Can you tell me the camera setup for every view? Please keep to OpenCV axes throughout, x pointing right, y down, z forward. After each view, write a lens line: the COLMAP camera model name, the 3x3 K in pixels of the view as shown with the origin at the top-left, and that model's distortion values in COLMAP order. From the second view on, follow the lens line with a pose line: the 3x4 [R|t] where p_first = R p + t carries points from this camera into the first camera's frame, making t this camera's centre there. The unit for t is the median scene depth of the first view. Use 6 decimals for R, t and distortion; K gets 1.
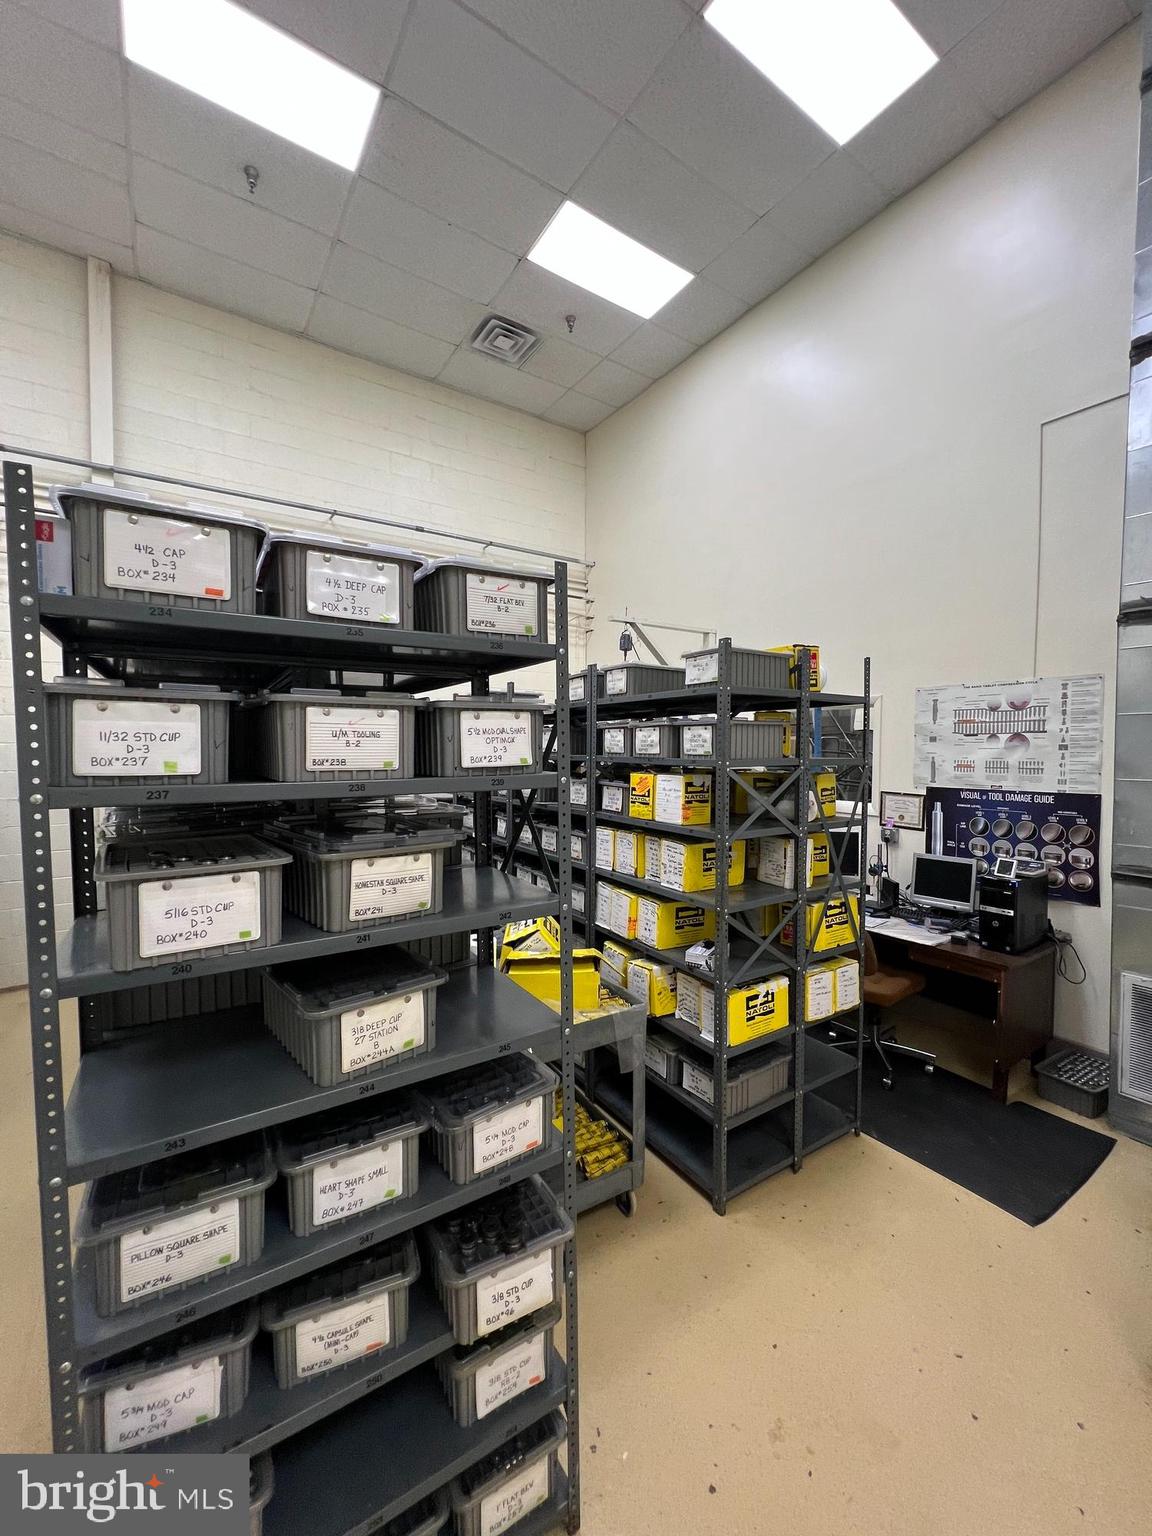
lens RADIAL K [[618.4, 0, 575.3], [0, 618.4, 764.8], [0, 0, 1]] dist [0.000323, 0.000493]
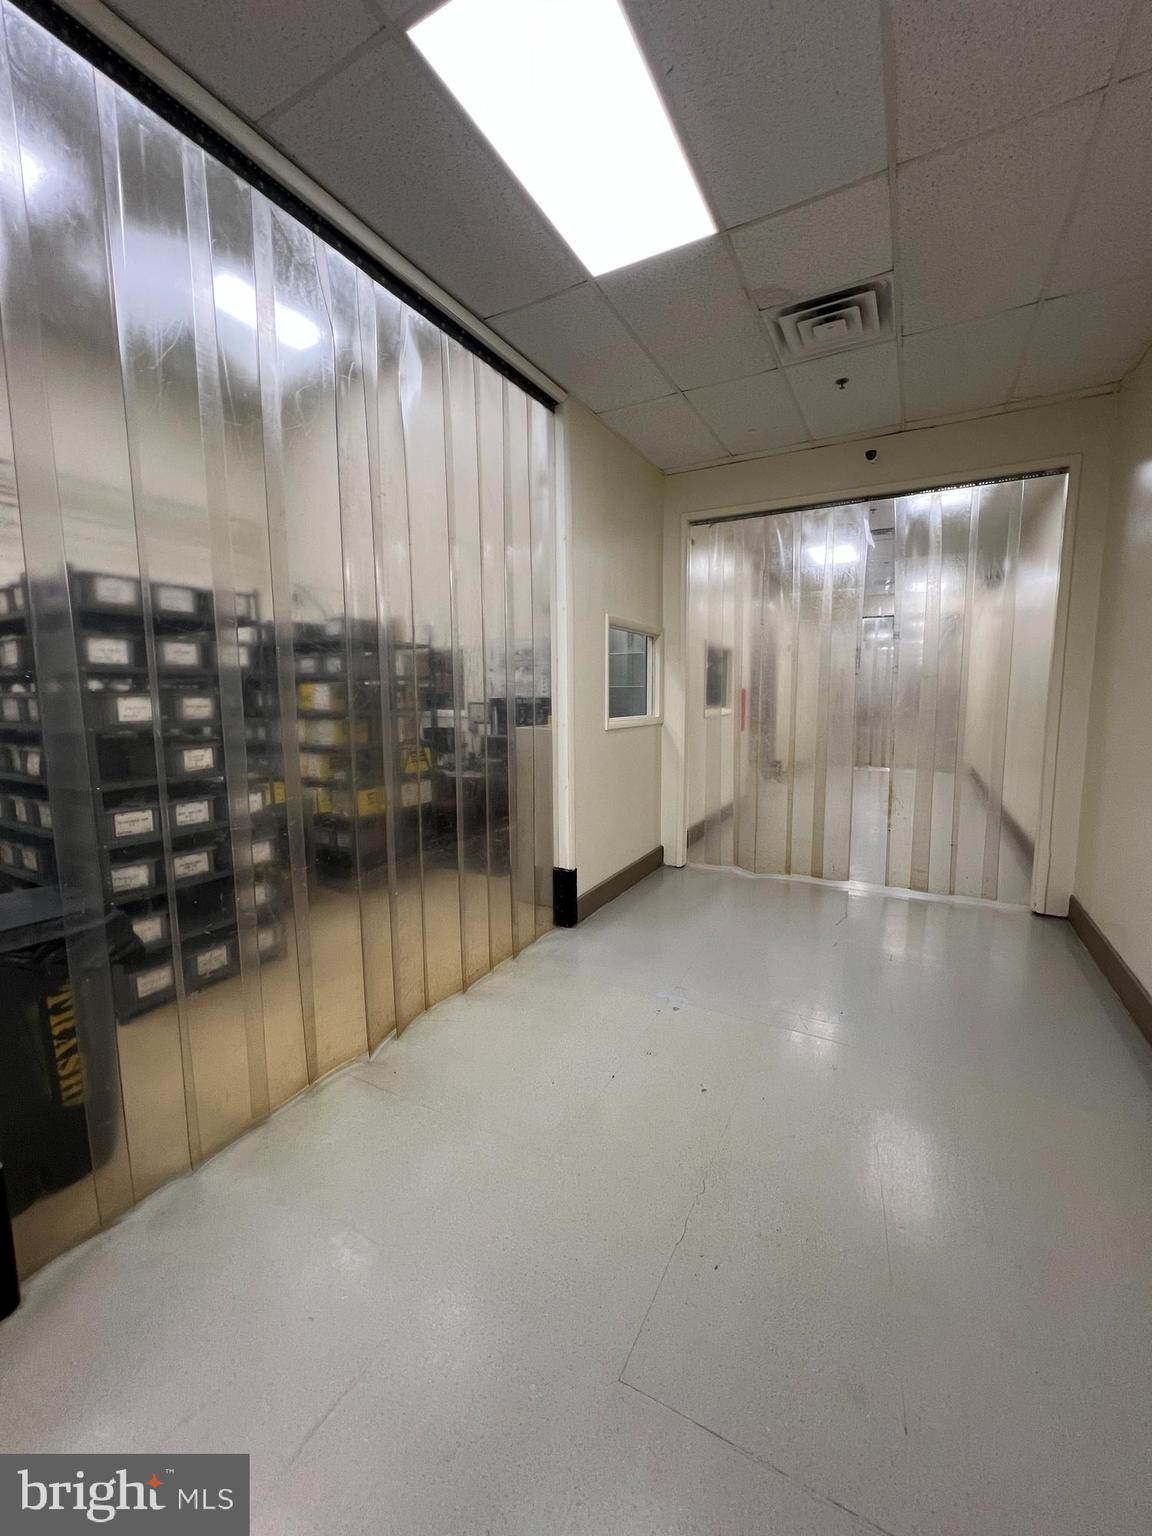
lens RADIAL K [[618.4, 0, 575.3], [0, 618.4, 764.8], [0, 0, 1]] dist [0.000323, 0.000493]
pose [[0.888071, -0.062627, 0.455420, -0.036815], [0.023606, 0.995582, 0.090875, 0.123991], [-0.459099, -0.069953, 0.885626, -1.180758]]
